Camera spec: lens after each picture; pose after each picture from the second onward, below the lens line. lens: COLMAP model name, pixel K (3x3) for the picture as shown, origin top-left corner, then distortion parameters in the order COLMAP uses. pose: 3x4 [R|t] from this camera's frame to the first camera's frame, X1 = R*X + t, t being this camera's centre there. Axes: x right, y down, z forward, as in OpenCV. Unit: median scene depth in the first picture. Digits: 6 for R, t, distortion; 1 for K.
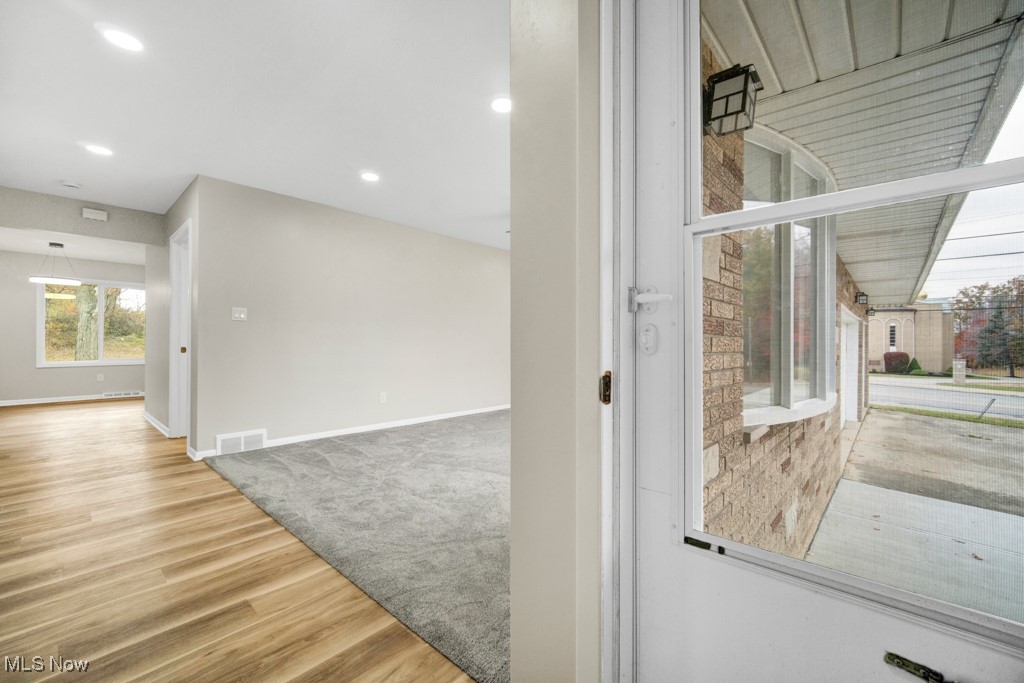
lens RADIAL K [[416.4, 0, 512.0], [0, 416.4, 341.5], [0, 0, 1]] dist [0.000594, 0.000052]
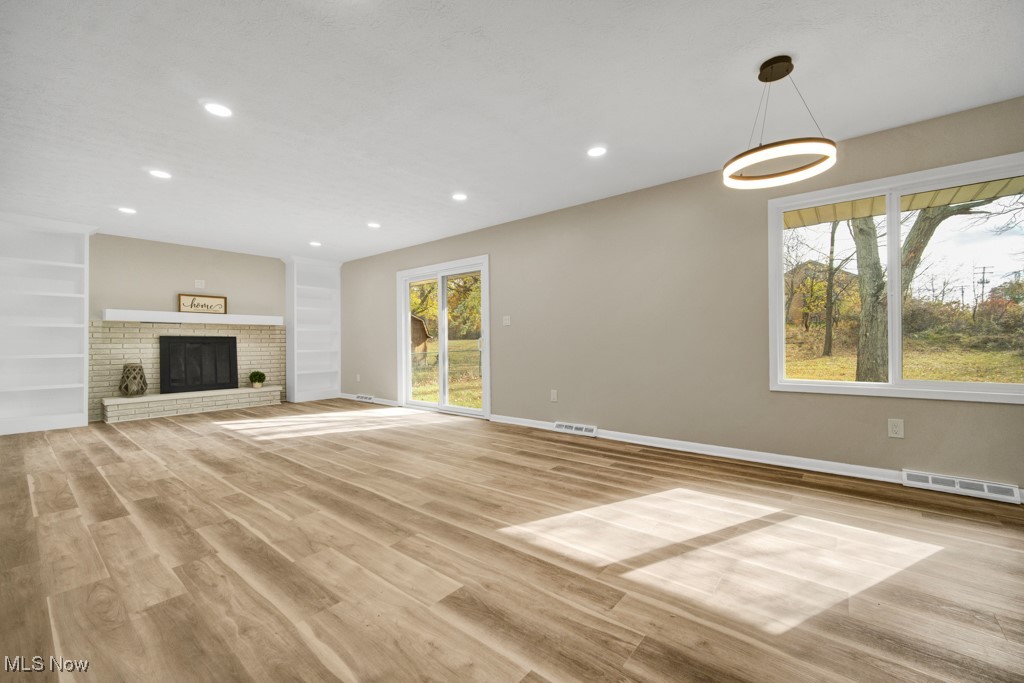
lens RADIAL K [[416.4, 0, 512.0], [0, 416.4, 341.5], [0, 0, 1]] dist [0.000594, 0.000052]
pose [[0.055358, -0.005154, -0.998453, -0.367550], [0.010442, 0.999935, -0.004583, 0.001996], [0.998412, -0.010172, 0.055408, 0.368857]]
